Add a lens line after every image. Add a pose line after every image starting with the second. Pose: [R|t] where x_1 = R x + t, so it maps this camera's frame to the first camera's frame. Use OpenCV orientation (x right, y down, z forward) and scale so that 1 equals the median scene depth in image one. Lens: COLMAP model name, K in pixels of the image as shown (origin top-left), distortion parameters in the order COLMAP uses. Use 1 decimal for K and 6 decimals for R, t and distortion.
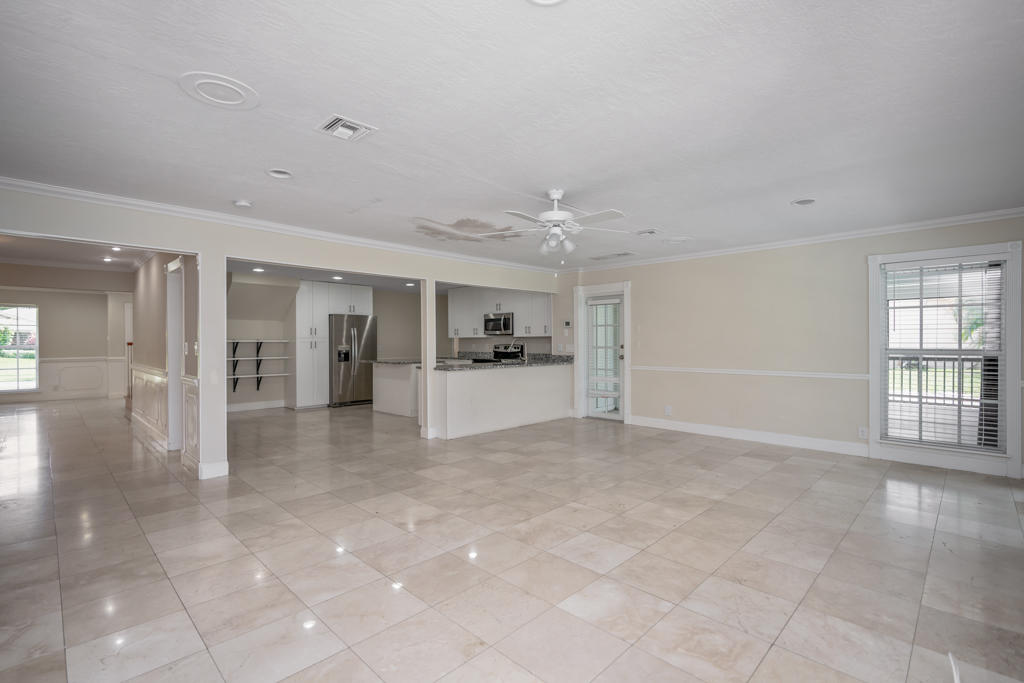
lens RADIAL K [[469.1, 0, 510.1], [0, 469.1, 341.8], [0, 0, 1]] dist [-0.006298, 0.001217]
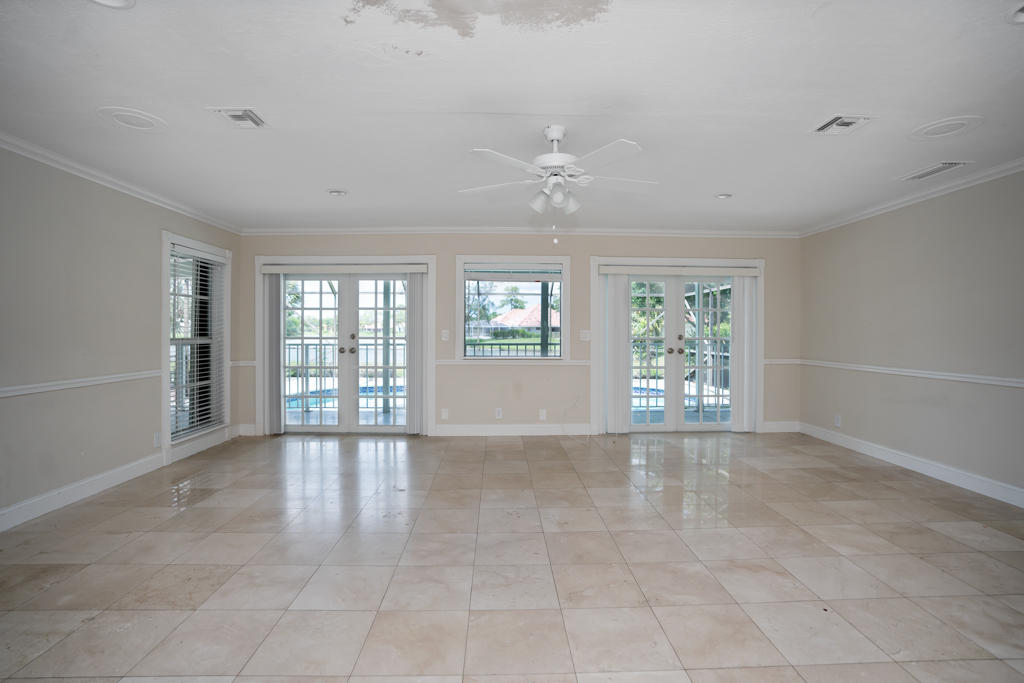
lens RADIAL K [[477.3, 0, 516.4], [0, 477.3, 333.1], [0, 0, 1]] dist [-0.049107, 0.000176]
pose [[-0.729303, -0.002371, 0.684187, -0.378458], [-0.000622, 0.999996, 0.002802, 0.002026], [-0.684191, 0.001618, -0.729302, 1.615032]]
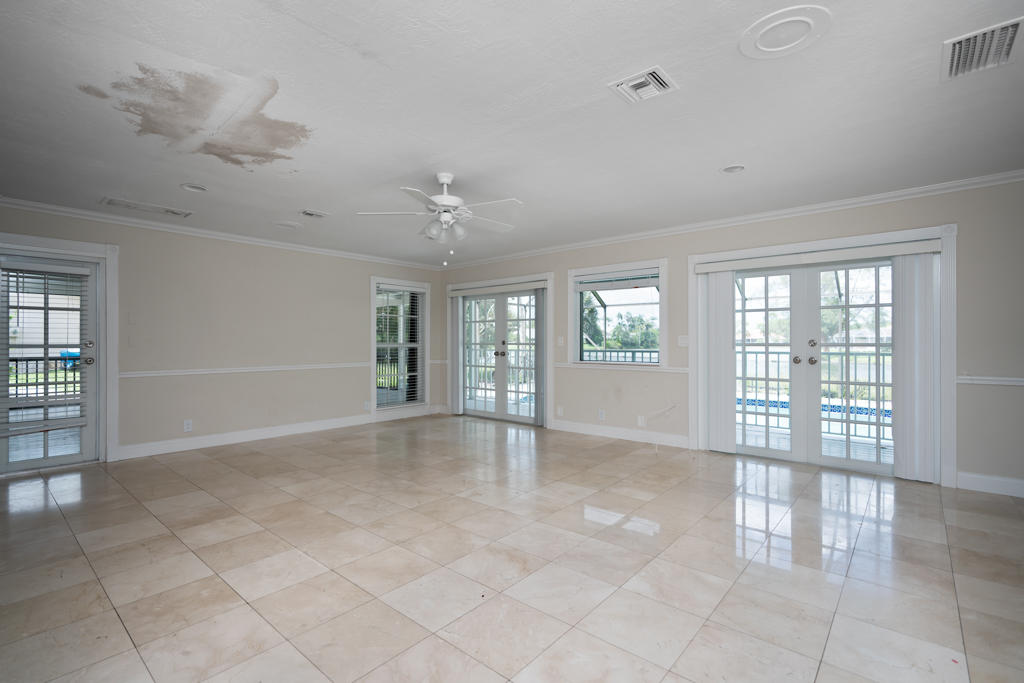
lens RADIAL K [[472.5, 0, 511.0], [0, 472.5, 340.9], [0, 0, 1]] dist [-0.002140, -0.000360]
pose [[-0.072281, 0.004631, 0.997374, -0.875871], [0.001502, 0.999989, -0.004534, 0.019524], [-0.997383, 0.001170, -0.072287, 0.950522]]
